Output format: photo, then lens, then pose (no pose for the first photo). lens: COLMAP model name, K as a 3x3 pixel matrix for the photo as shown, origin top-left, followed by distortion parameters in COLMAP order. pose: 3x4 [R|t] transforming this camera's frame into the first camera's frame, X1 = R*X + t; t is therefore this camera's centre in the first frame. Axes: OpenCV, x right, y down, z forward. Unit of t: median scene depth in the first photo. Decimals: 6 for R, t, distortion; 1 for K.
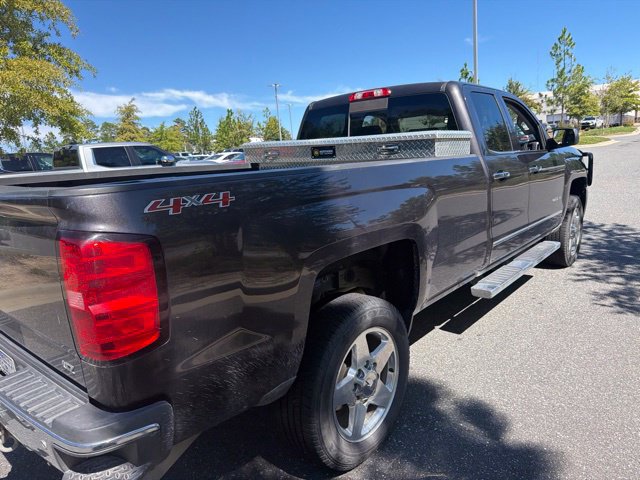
lens RADIAL K [[444.8, 0, 318.7], [0, 444.8, 244.7], [0, 0, 1]] dist [0.049245, -0.069102]
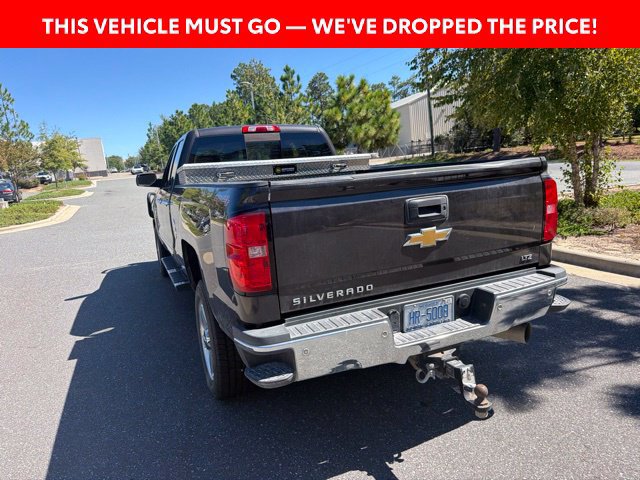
lens RADIAL K [[443.2, 0, 312.5], [0, 443.2, 241.3], [0, 0, 1]] dist [0.088053, -0.123047]
pose [[0.451104, -0.122623, 0.884007, -1.009699], [0.234481, 0.972002, 0.015175, -0.008641], [-0.861118, 0.200437, 0.467227, 0.351987]]
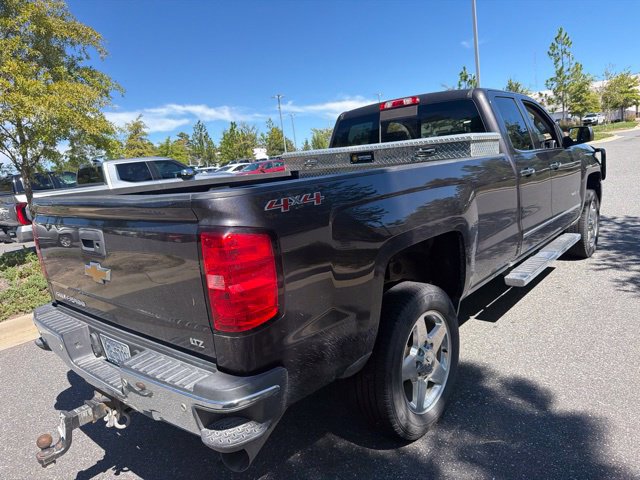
lens RADIAL K [[446.0, 0, 320.0], [0, 446.0, 240.0], [0, 0, 1]] dist [0.053391, -0.078645]
pose [[0.999156, -0.040198, -0.008474, -0.083537], [0.039948, 0.998812, -0.027912, 0.018080], [0.009586, 0.027550, 0.999574, -0.078159]]
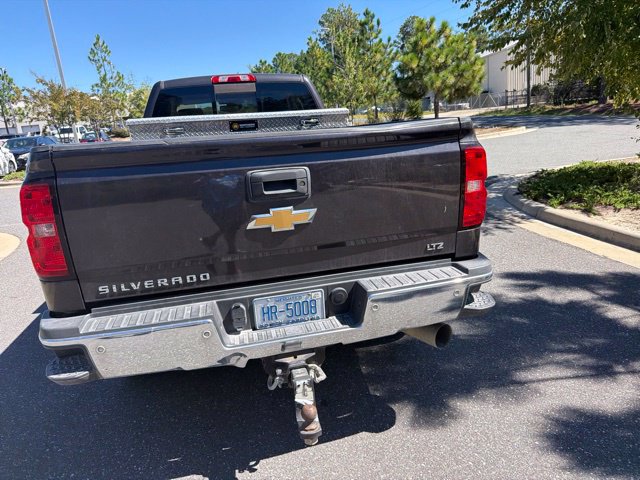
lens RADIAL K [[446.0, 0, 320.0], [0, 446.0, 240.0], [0, 0, 1]] dist [0.053391, -0.078645]
pose [[0.598351, -0.181771, 0.780343, -0.754621], [0.197834, 0.977289, 0.075952, 0.027214], [-0.776426, 0.108933, 0.620723, 0.155838]]
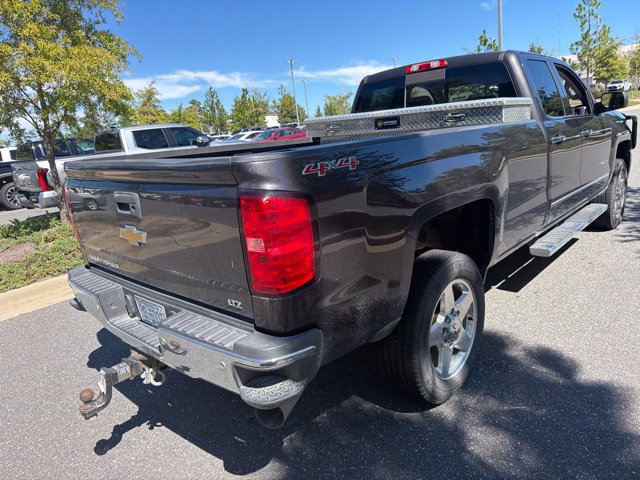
lens RADIAL K [[447.6, 0, 313.3], [0, 447.6, 238.9], [0, 0, 1]] dist [0.034606, -0.046180]
pose [[0.998421, -0.026826, -0.049349, -0.110455], [0.028613, 0.998947, 0.035854, 0.022482], [0.048336, -0.037209, 0.998138, -0.080087]]
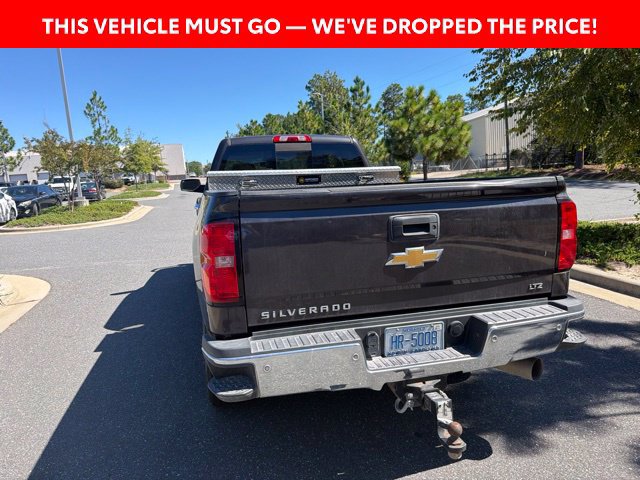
lens RADIAL K [[443.2, 0, 312.5], [0, 443.2, 241.3], [0, 0, 1]] dist [0.088053, -0.123047]
pose [[0.580788, -0.074804, 0.810611, -0.933942], [0.176554, 0.983642, -0.035726, 0.009901], [-0.794678, 0.163866, 0.584495, 0.263124]]
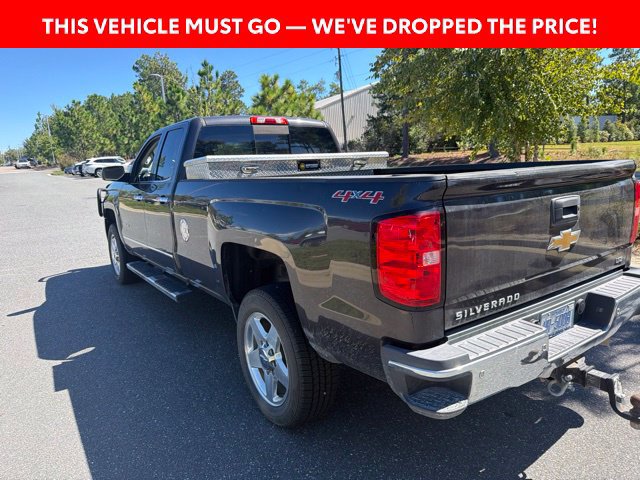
lens RADIAL K [[443.2, 0, 312.5], [0, 443.2, 241.3], [0, 0, 1]] dist [0.088053, -0.123047]
pose [[0.262140, -0.121895, 0.957300, -1.030487], [0.231287, 0.971015, 0.060307, -0.076841], [-0.936904, 0.205602, 0.282735, 0.648609]]
